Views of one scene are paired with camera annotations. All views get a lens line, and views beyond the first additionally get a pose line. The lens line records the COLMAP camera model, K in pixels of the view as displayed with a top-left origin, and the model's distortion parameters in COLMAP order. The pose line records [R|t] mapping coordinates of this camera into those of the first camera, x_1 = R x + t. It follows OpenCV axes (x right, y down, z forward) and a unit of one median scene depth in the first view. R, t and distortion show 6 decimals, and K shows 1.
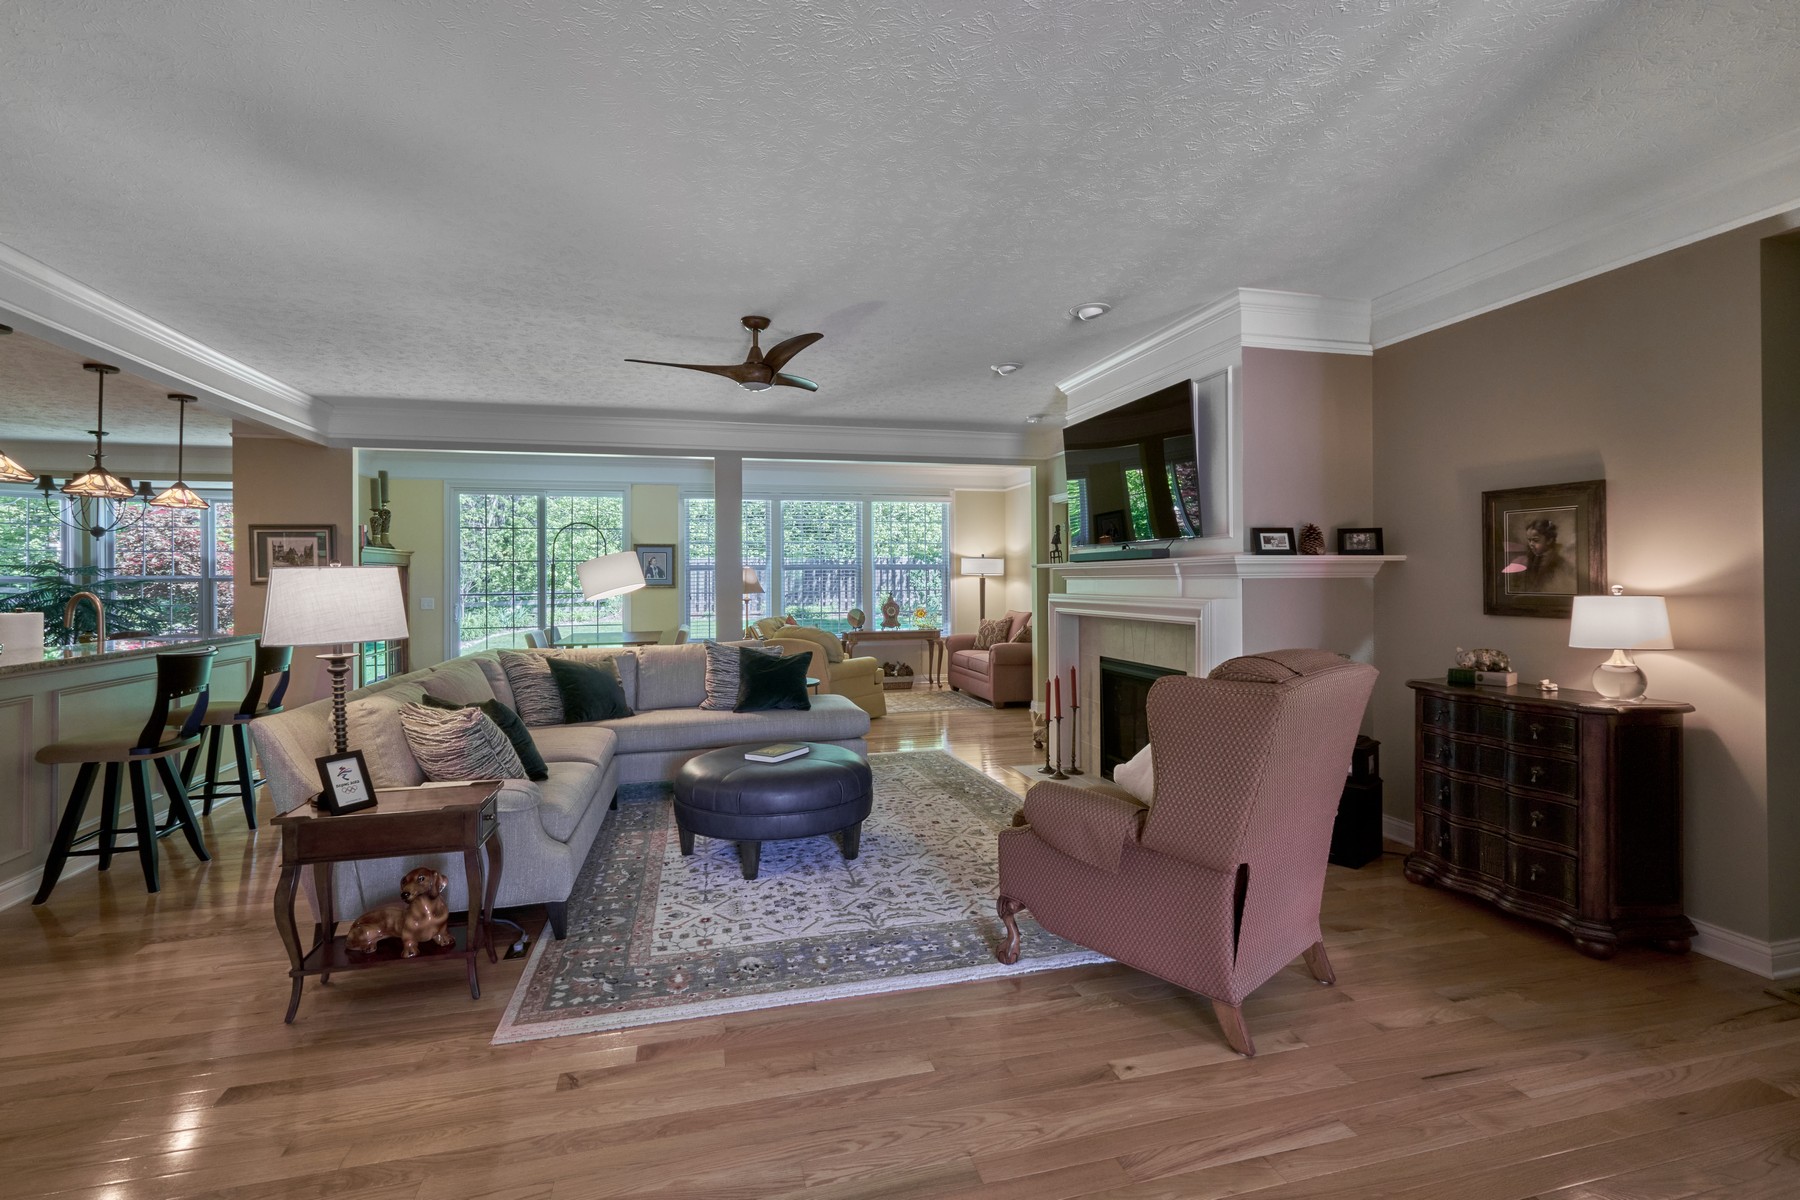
lens RADIAL K [[764.1, 0, 894.6], [0, 764.1, 574.0], [0, 0, 1]] dist [0.002126, 0.000003]
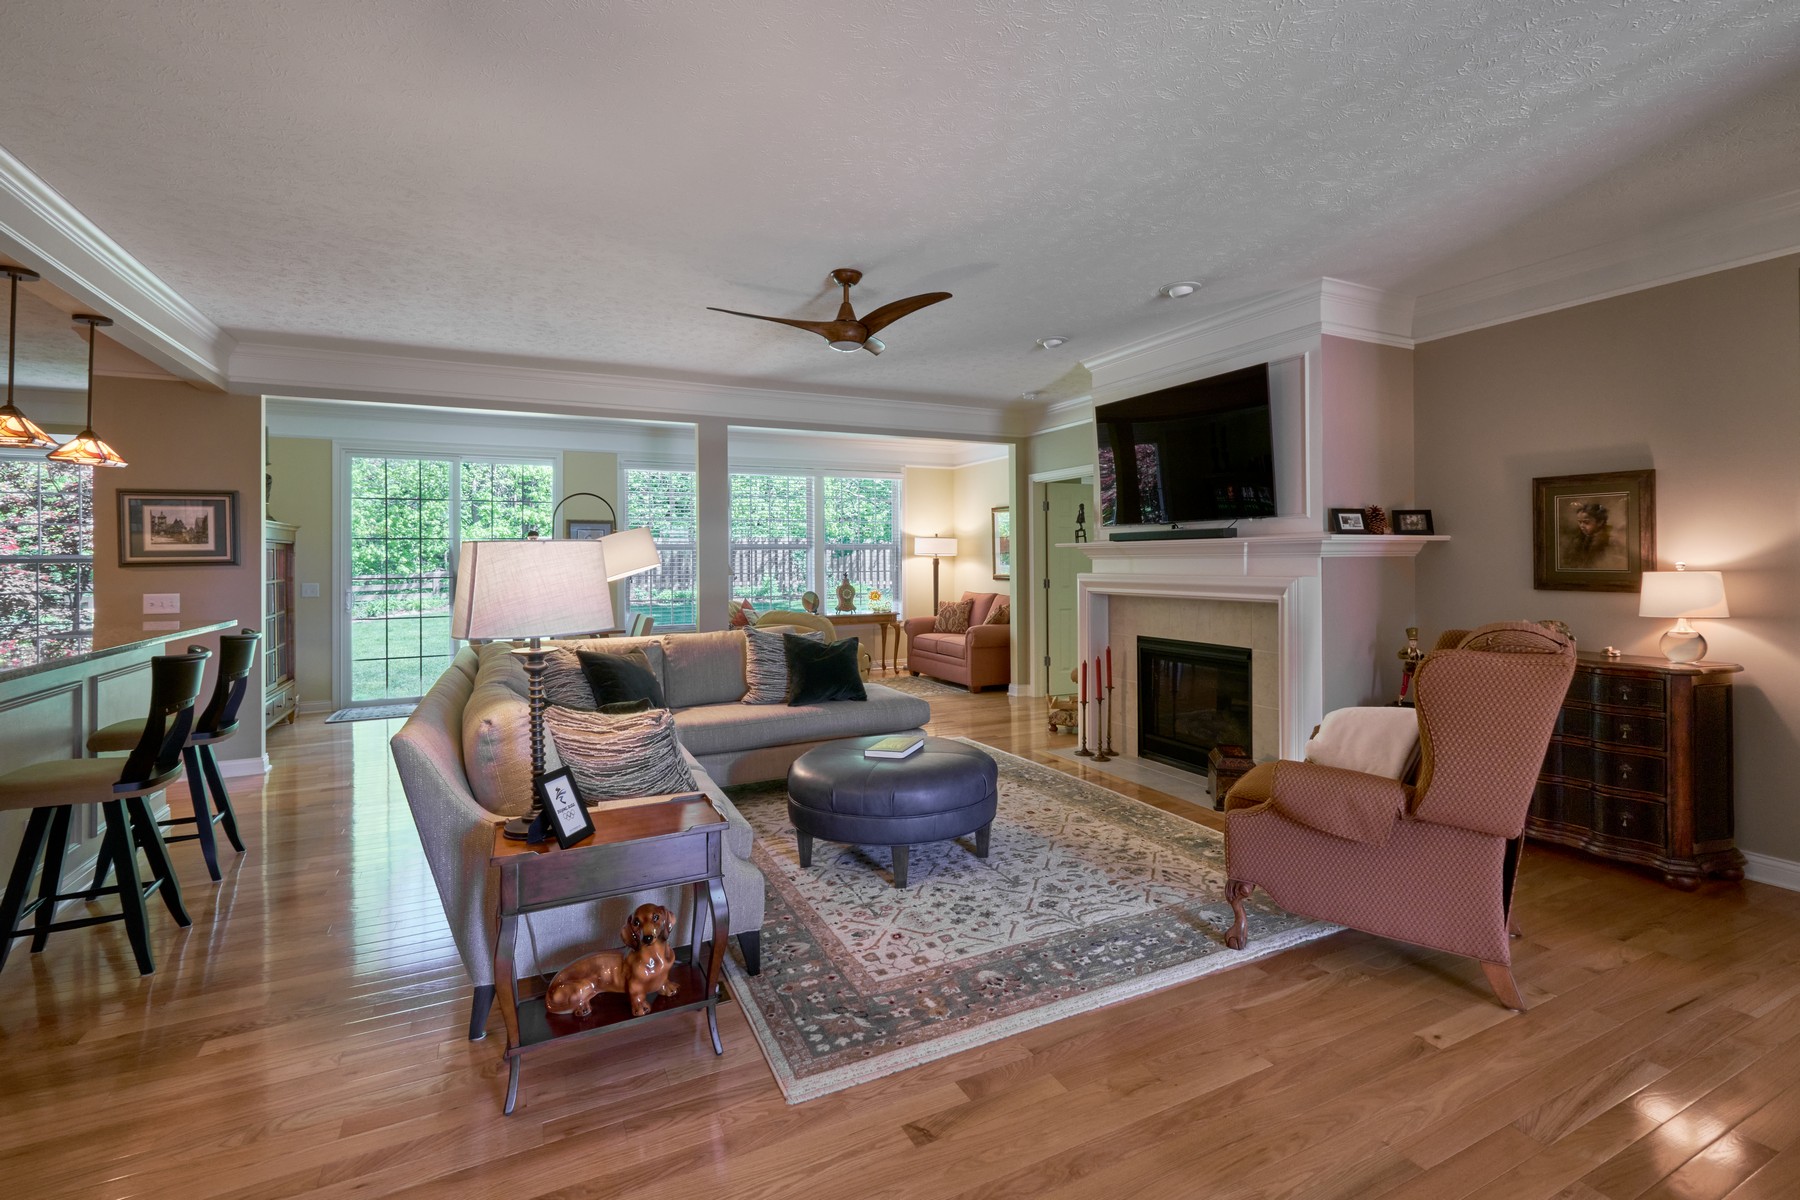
lens RADIAL K [[798.3, 0, 908.9], [0, 798.3, 552.2], [0, 0, 1]] dist [0.002228, 0.000322]
pose [[0.977524, 0.001197, 0.210819, -0.366465], [-0.000288, 0.999991, -0.004345, 0.004757], [-0.210822, 0.004186, 0.977515, 0.066031]]
